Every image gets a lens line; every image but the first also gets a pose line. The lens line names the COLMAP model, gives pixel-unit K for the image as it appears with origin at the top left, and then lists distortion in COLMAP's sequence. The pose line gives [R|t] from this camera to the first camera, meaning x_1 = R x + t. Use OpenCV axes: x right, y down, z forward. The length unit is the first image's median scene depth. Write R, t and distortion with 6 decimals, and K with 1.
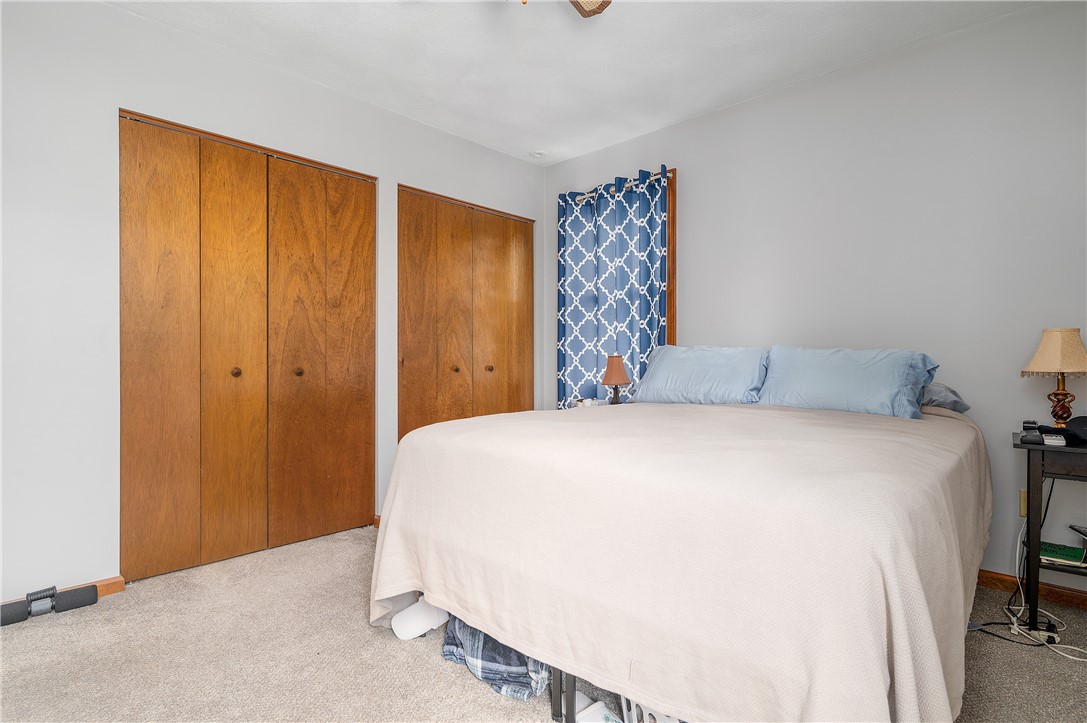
lens RADIAL K [[553.3, 0, 543.5], [0, 553.3, 361.5], [0, 0, 1]] dist [0.000716, 0.000028]
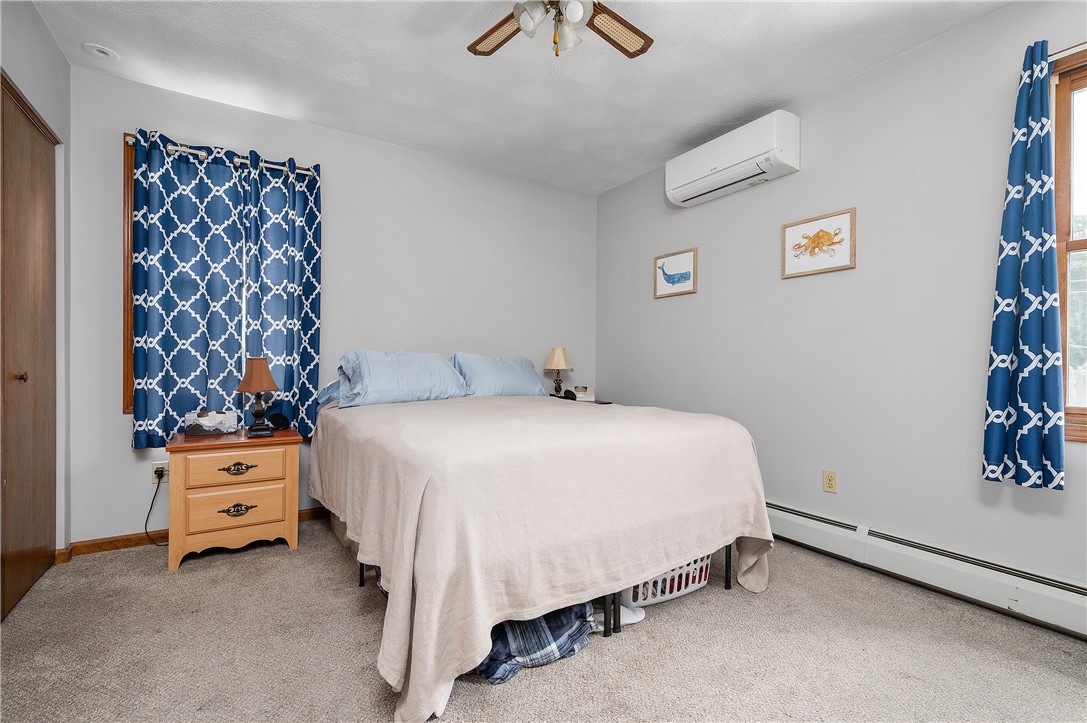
lens RADIAL K [[487.5, 0, 543.5], [0, 487.5, 361.5], [0, 0, 1]] dist [-0.000159, -0.000015]
pose [[0.233950, 0.002690, 0.972245, -0.579102], [0.000166, 0.999996, -0.002806, -0.002740], [-0.972249, 0.000818, 0.233949, 0.444812]]
